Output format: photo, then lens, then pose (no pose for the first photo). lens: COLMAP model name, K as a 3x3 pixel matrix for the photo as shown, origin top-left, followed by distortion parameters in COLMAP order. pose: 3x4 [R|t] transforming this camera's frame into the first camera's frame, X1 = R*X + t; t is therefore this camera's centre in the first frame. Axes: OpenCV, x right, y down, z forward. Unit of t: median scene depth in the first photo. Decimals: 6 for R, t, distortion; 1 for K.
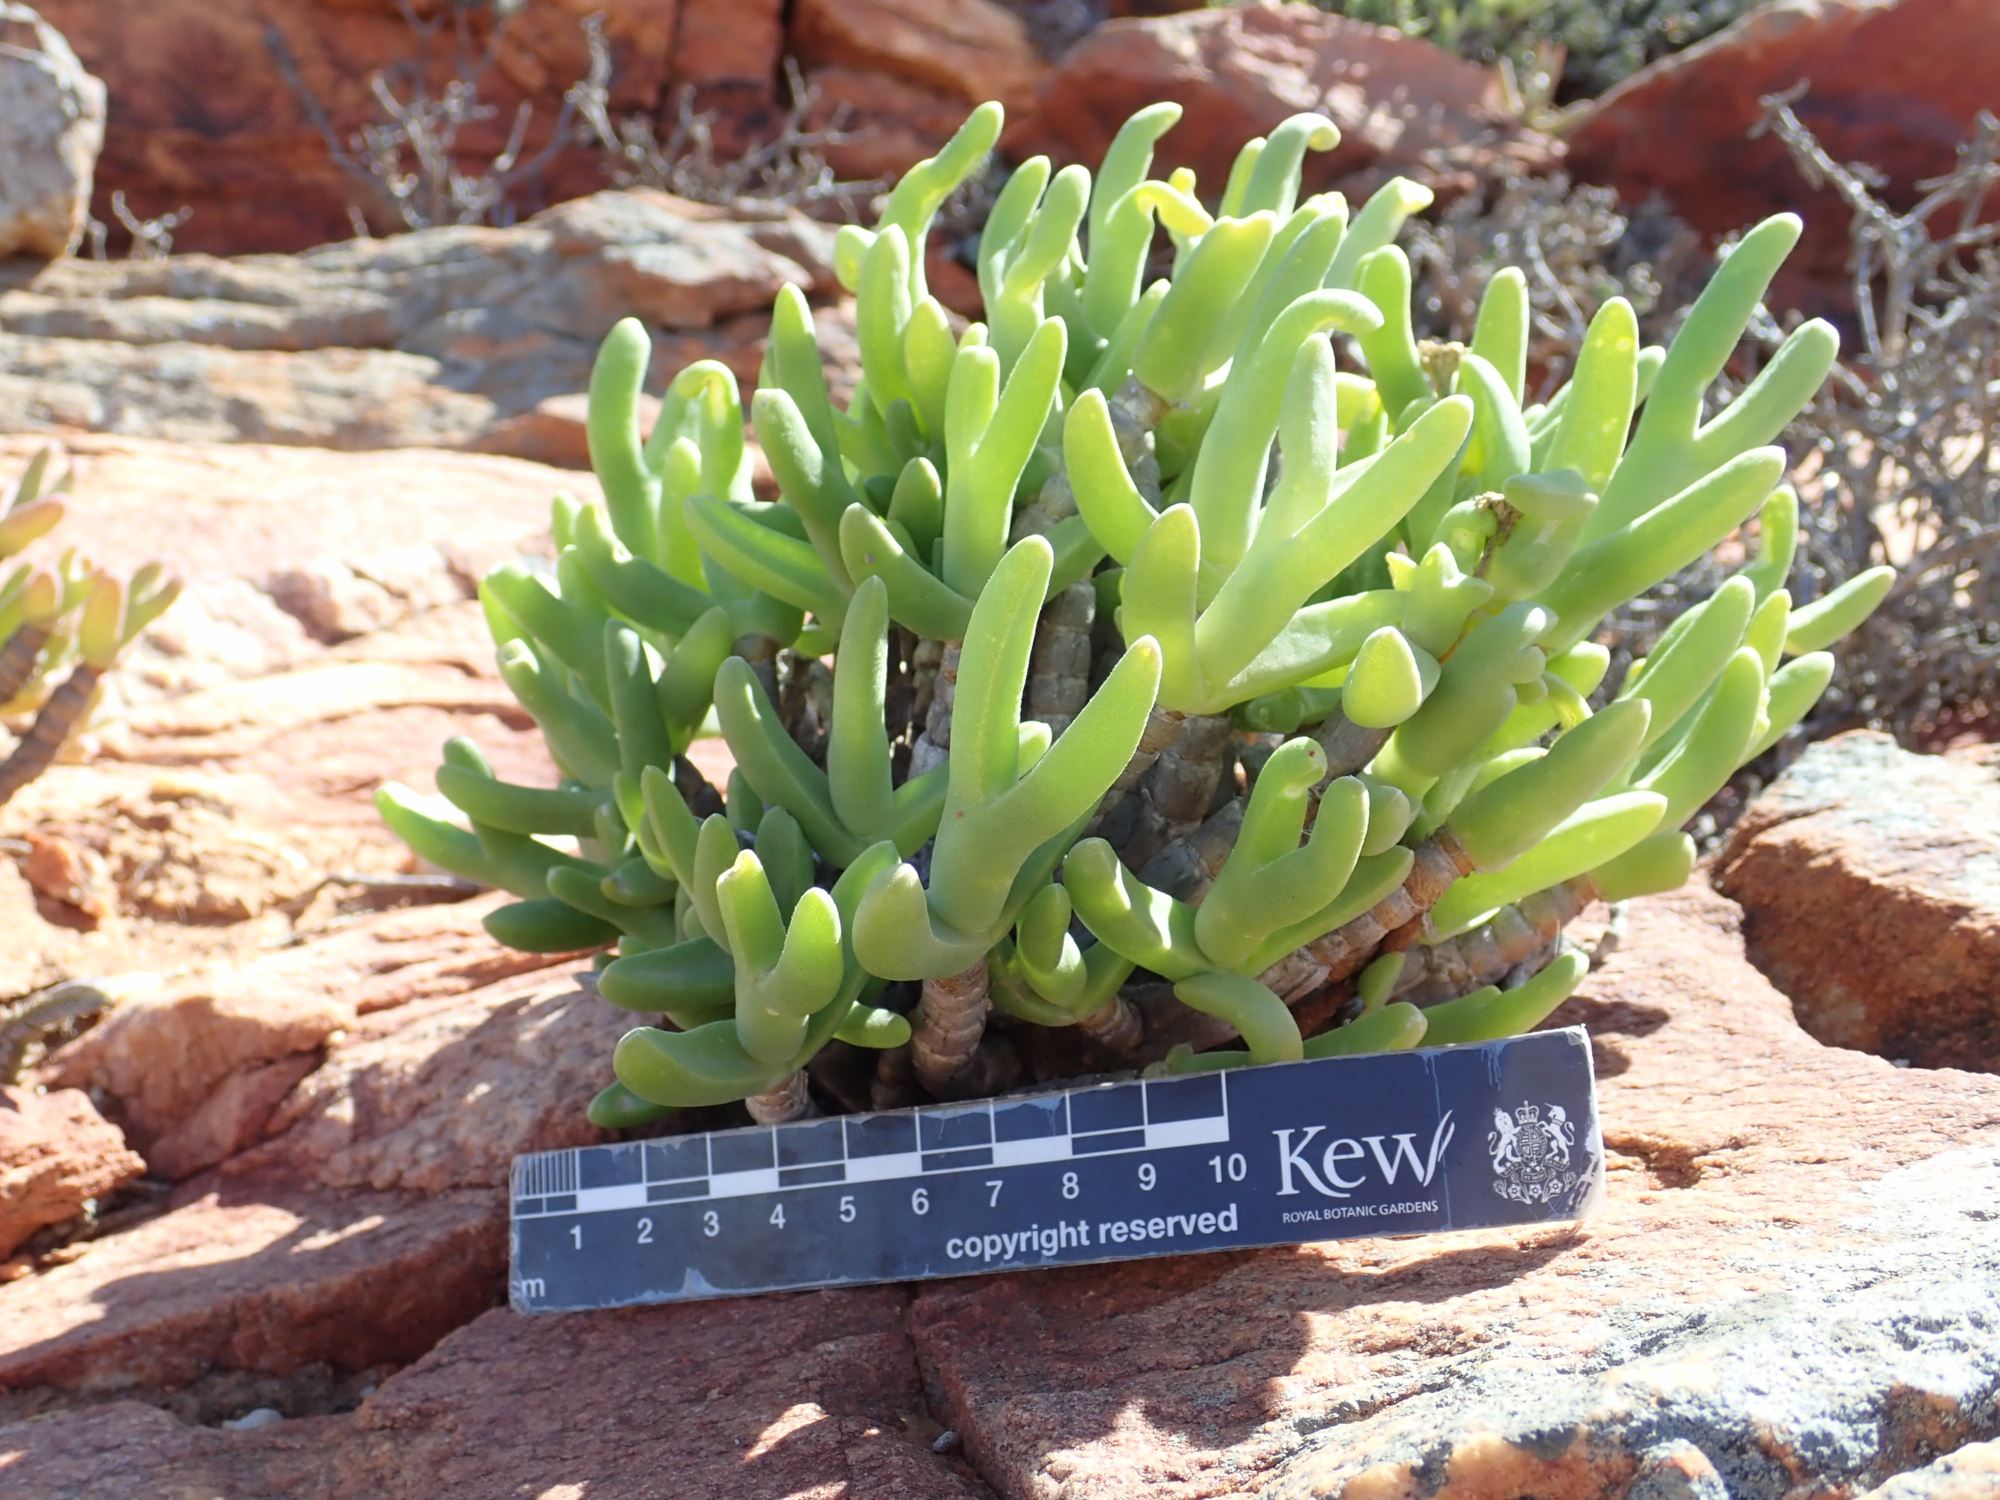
lens RADIAL K [[2257.3, 0, 1000.0], [0, 2257.3, 750.0], [0, 0, 1]] dist [-0.029483, -0.058511]
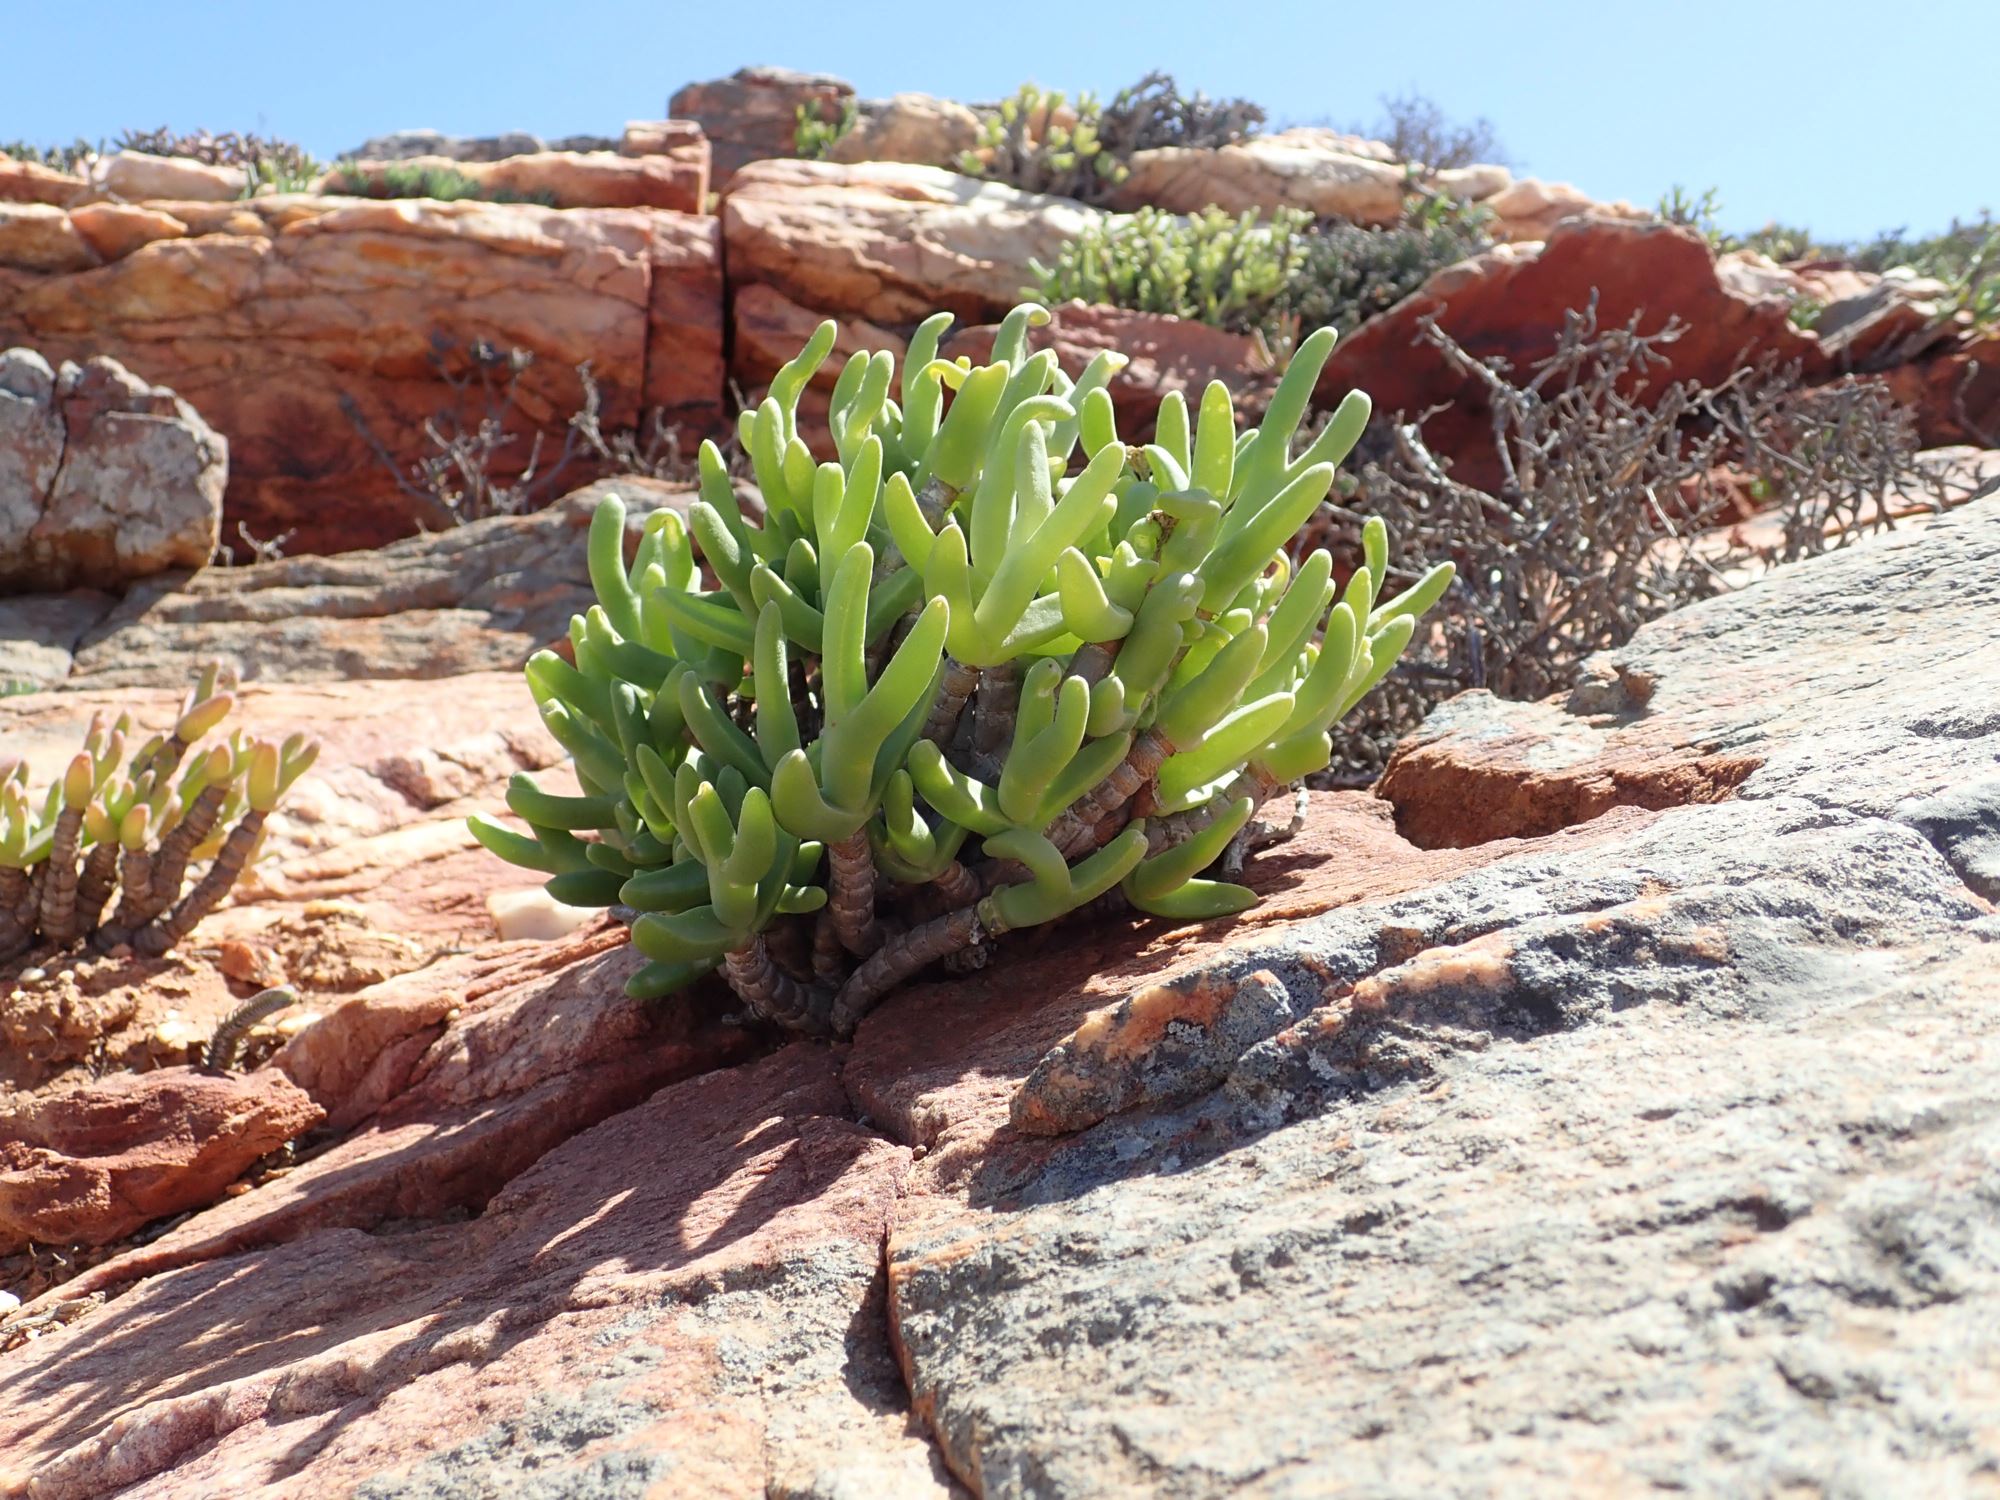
lens RADIAL K [[1792.6, 0, 1000.0], [0, 1792.6, 750.0], [0, 0, 1]] dist [-0.033170, -0.016408]
pose [[0.994013, -0.105376, 0.028890, 0.042140], [0.107728, 0.989344, -0.097944, 0.125669], [-0.018261, 0.100470, 0.994773, -0.180708]]
